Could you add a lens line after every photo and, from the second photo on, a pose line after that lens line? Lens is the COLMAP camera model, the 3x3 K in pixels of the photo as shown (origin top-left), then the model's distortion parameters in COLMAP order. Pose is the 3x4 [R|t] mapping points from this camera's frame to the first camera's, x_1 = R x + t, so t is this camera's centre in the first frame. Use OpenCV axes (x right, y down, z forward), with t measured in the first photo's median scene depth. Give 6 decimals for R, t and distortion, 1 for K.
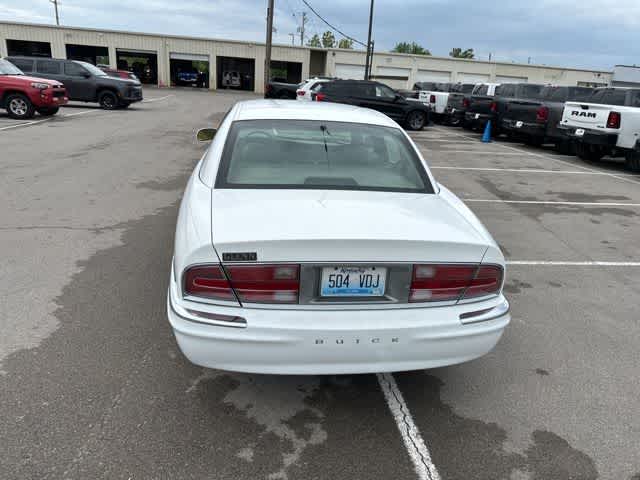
lens RADIAL K [[447.2, 0, 317.6], [0, 447.2, 243.6], [0, 0, 1]] dist [0.018446, -0.026839]
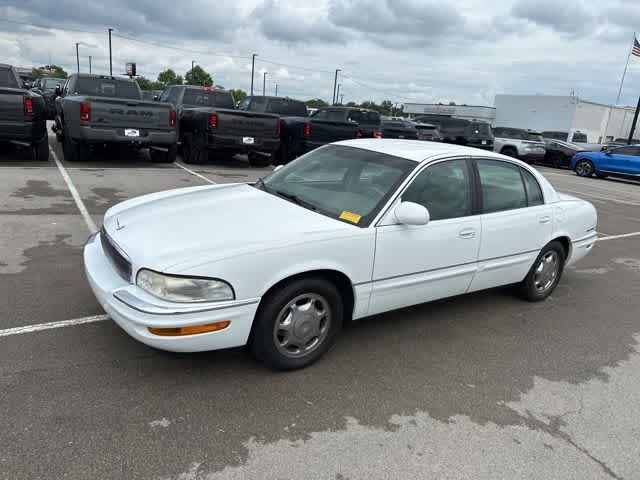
lens RADIAL K [[448.9, 0, 319.8], [0, 448.9, 239.1], [0, 0, 1]] dist [0.023173, -0.017631]
pose [[-0.433556, -0.337845, 0.835398, -0.313062], [0.181597, 0.875283, 0.448220, -0.223518], [-0.882639, 0.346035, -0.318133, 0.562262]]
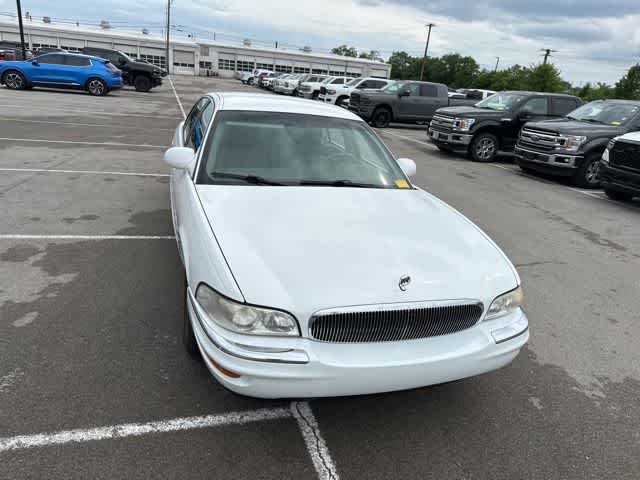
lens RADIAL K [[447.2, 0, 314.8], [0, 447.2, 240.1], [0, 0, 1]] dist [0.018446, -0.026839]
pose [[-0.973061, -0.084491, -0.214508, 0.029385], [-0.201419, 0.764247, 0.612664, -0.251314], [0.112173, 0.639365, -0.760677, 0.700296]]
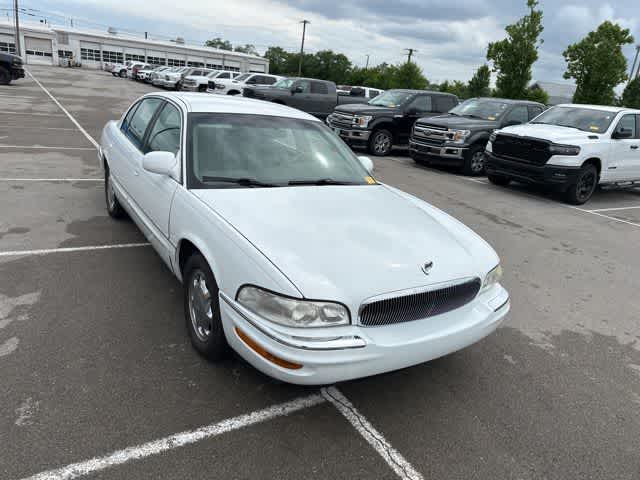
lens RADIAL K [[447.2, 0, 314.2], [0, 447.2, 241.4], [0, 0, 1]] dist [0.018446, -0.026839]
pose [[-0.893600, -0.012118, -0.448700, 0.093722], [-0.292510, 0.773950, 0.561641, -0.245216], [0.340466, 0.633131, -0.695146, 0.696435]]
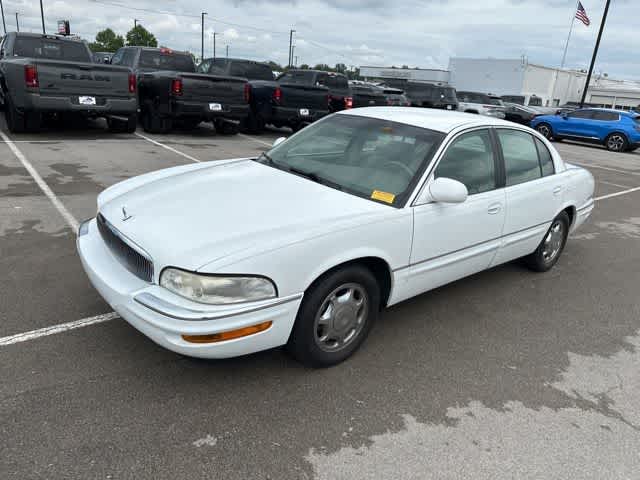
lens RADIAL K [[450.3, 0, 326.6], [0, 450.3, 237.2], [0, 0, 1]] dist [0.011249, -0.004795]
pose [[-0.532987, -0.375952, 0.758014, -0.270617], [0.159232, 0.835293, 0.526242, -0.227948], [-0.831005, 0.401180, -0.385337, 0.586860]]
